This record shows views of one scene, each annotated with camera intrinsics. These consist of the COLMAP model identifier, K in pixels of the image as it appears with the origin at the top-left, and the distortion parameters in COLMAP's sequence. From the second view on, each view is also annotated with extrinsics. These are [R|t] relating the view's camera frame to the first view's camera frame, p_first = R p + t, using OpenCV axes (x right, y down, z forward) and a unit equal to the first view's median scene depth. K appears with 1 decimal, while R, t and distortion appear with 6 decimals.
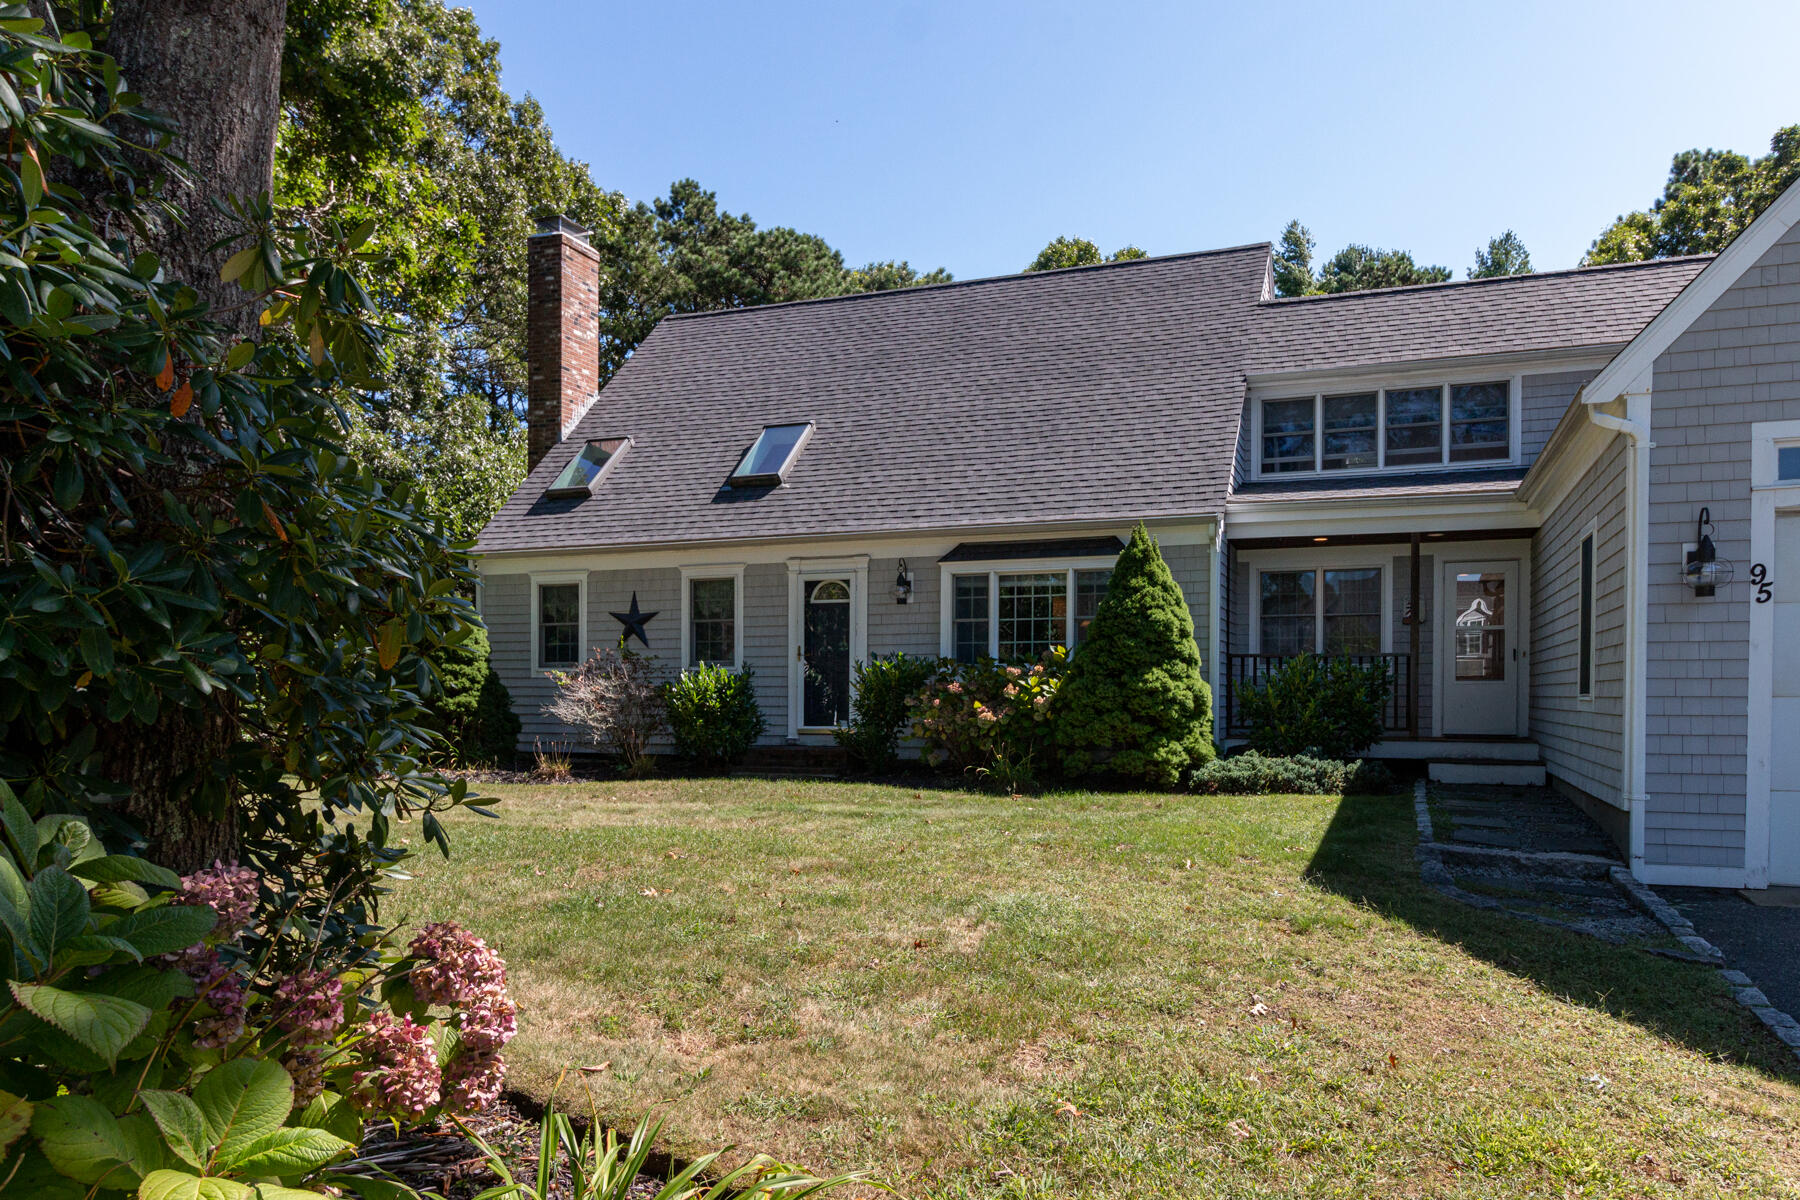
lens RADIAL K [[1164.8, 0, 860.2], [0, 1164.8, 720.4], [0, 0, 1]] dist [0.000602, -0.000559]
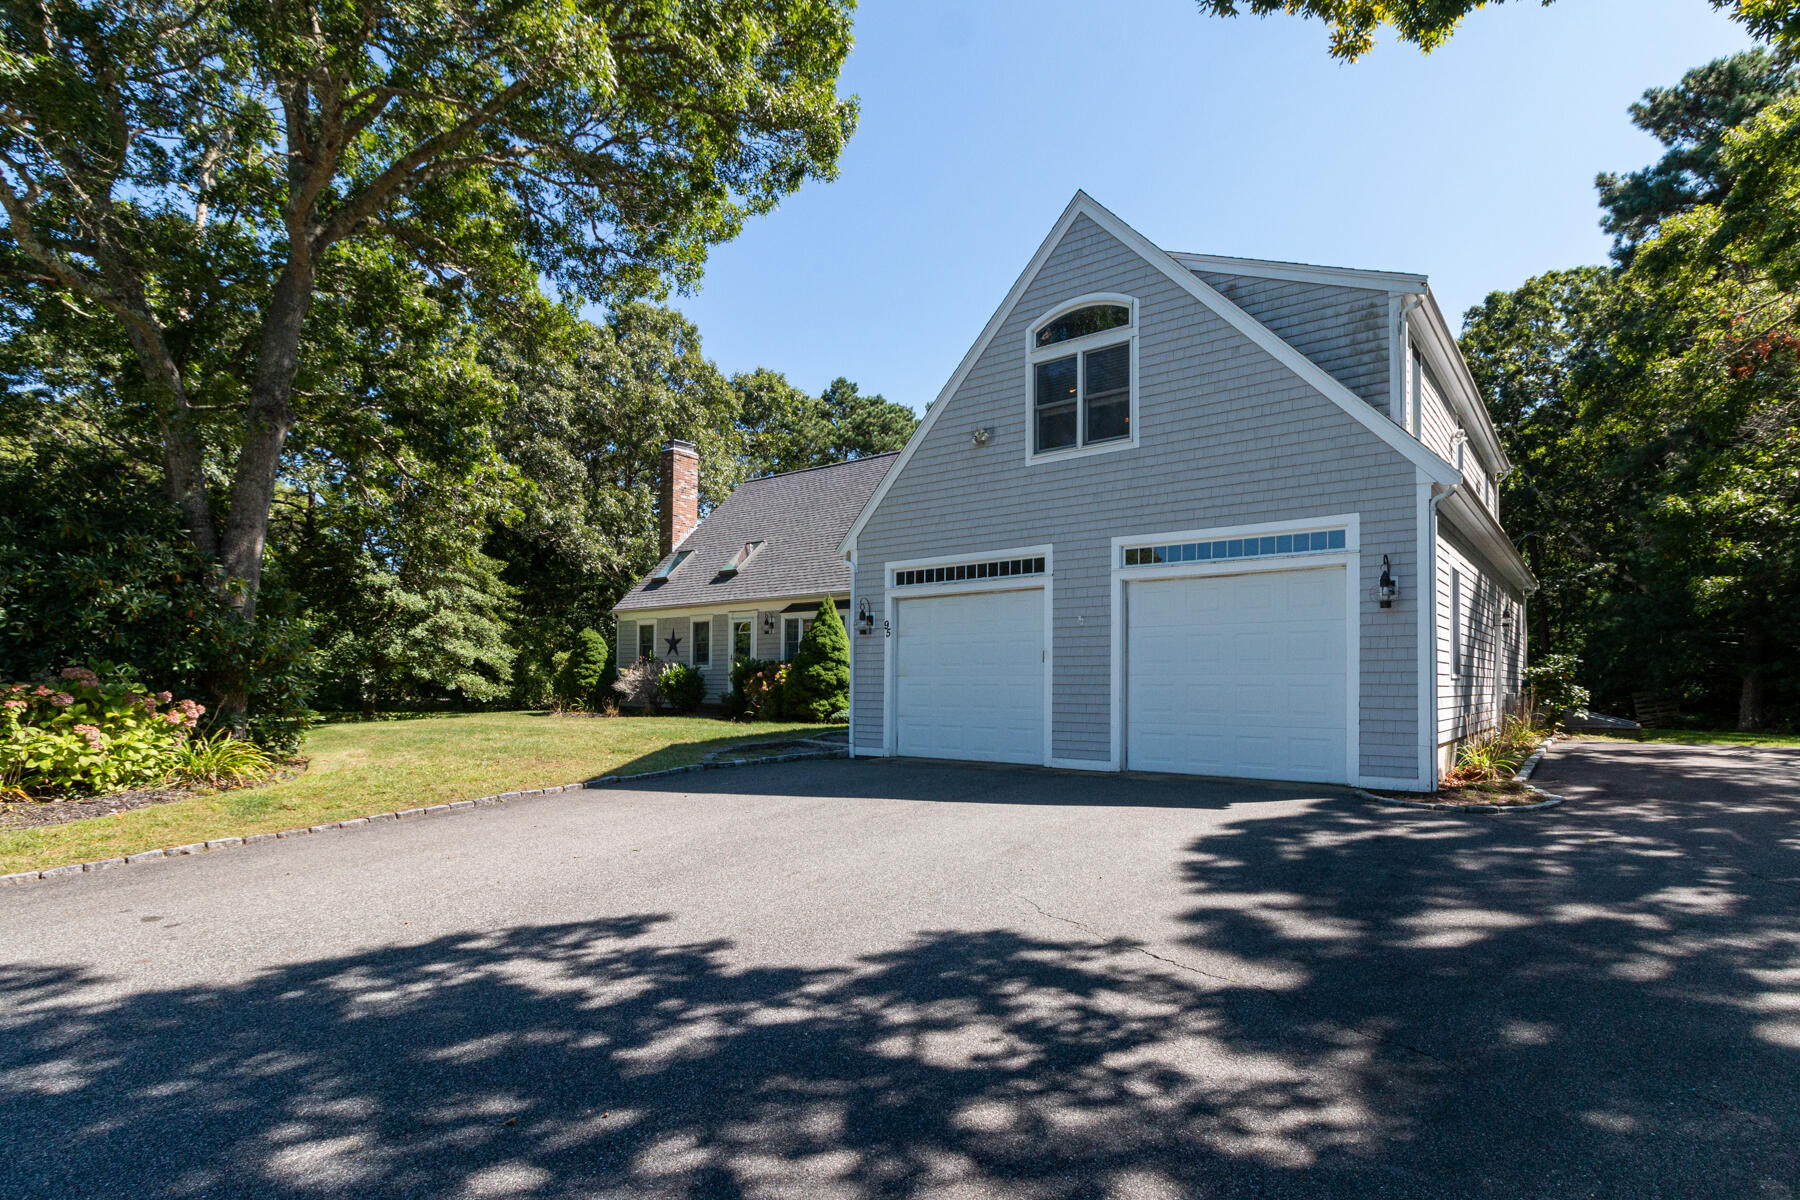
lens RADIAL K [[907.2, 0, 953.6], [0, 907.2, 673.7], [0, 0, 1]] dist [0.003715, 0.000390]
pose [[0.957610, 0.000827, -0.288067, 0.956417], [-0.012142, 0.999223, -0.037492, 0.028877], [0.287812, 0.039401, 0.956876, -0.492403]]
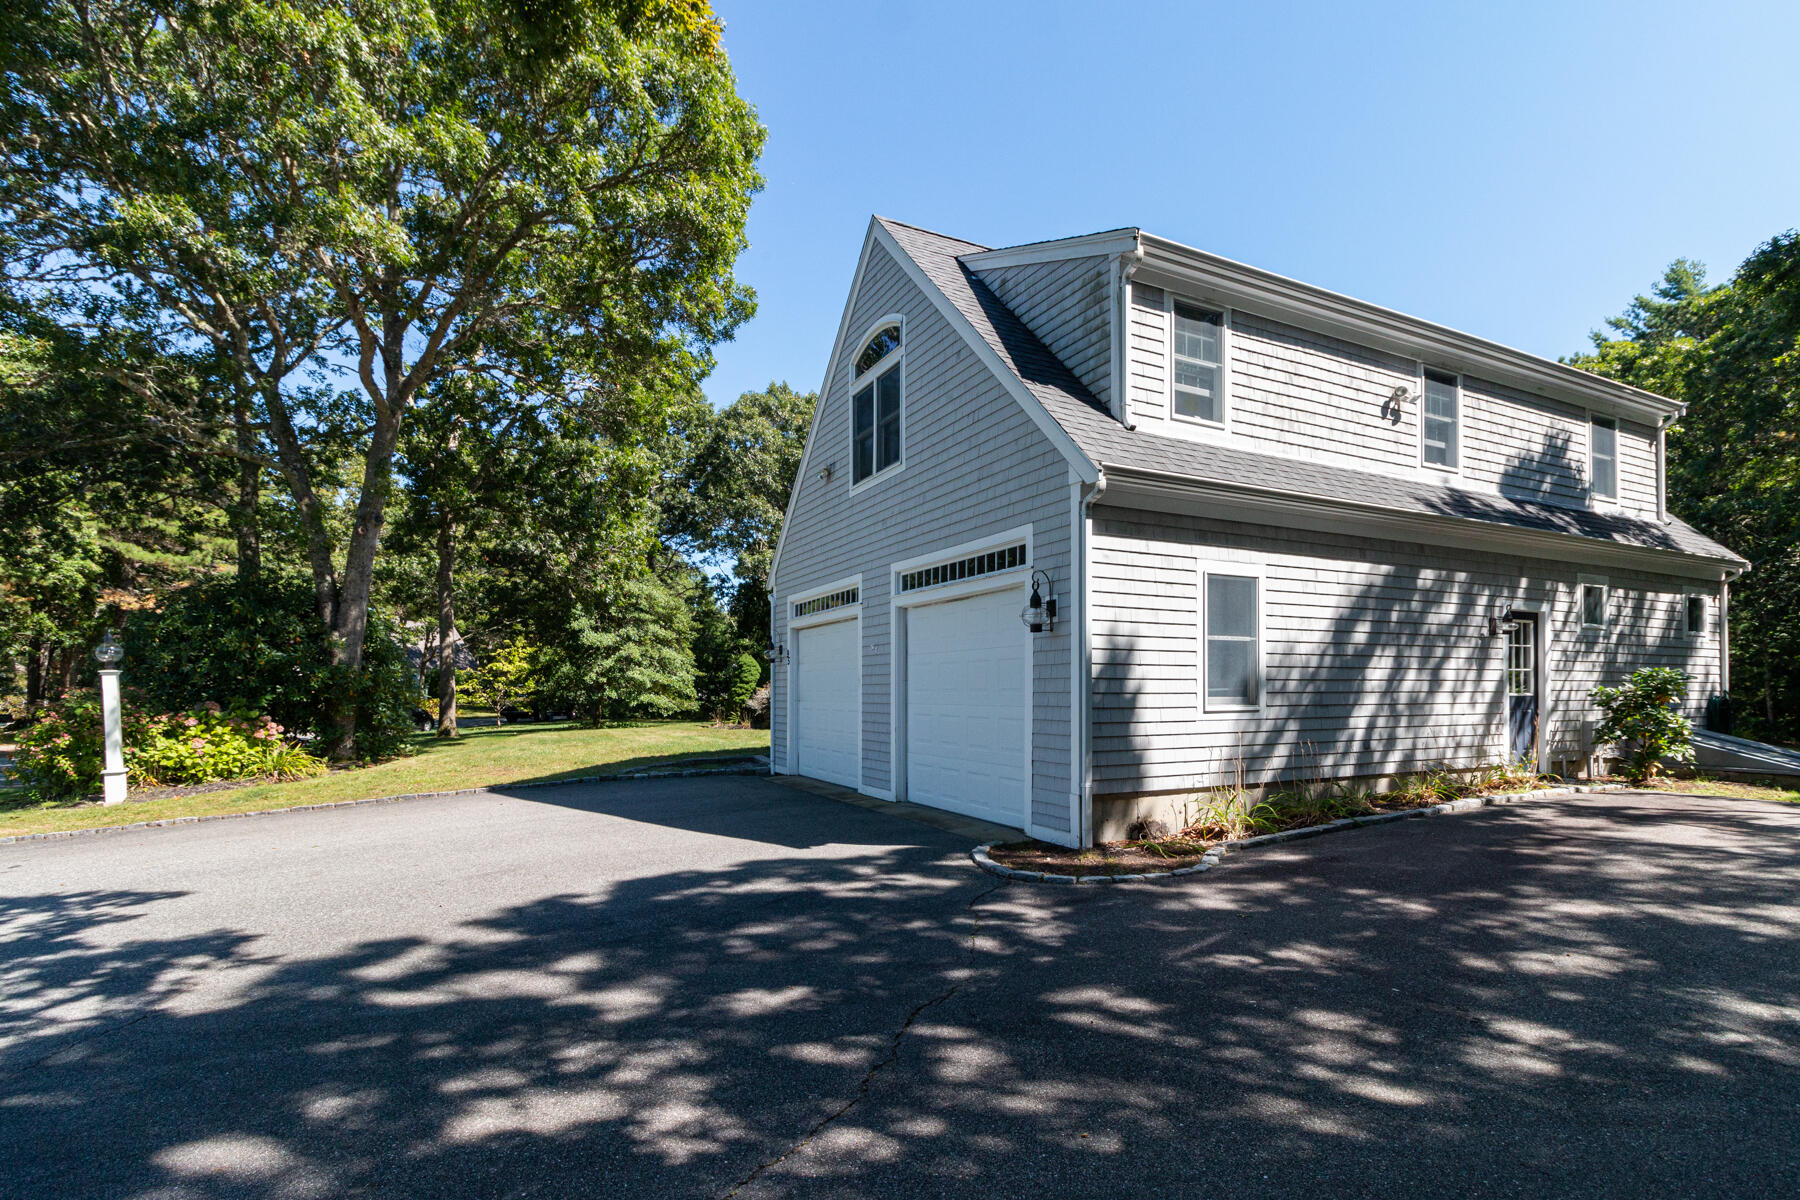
lens RADIAL K [[860.2, 0, 905.5], [0, 860.2, 690.5], [0, 0, 1]] dist [-0.003008, -0.000555]
pose [[0.715105, 0.000040, -0.699017, 1.525915], [-0.016959, 0.999707, -0.017292, -0.009371], [0.698811, 0.024220, 0.714896, -0.126679]]
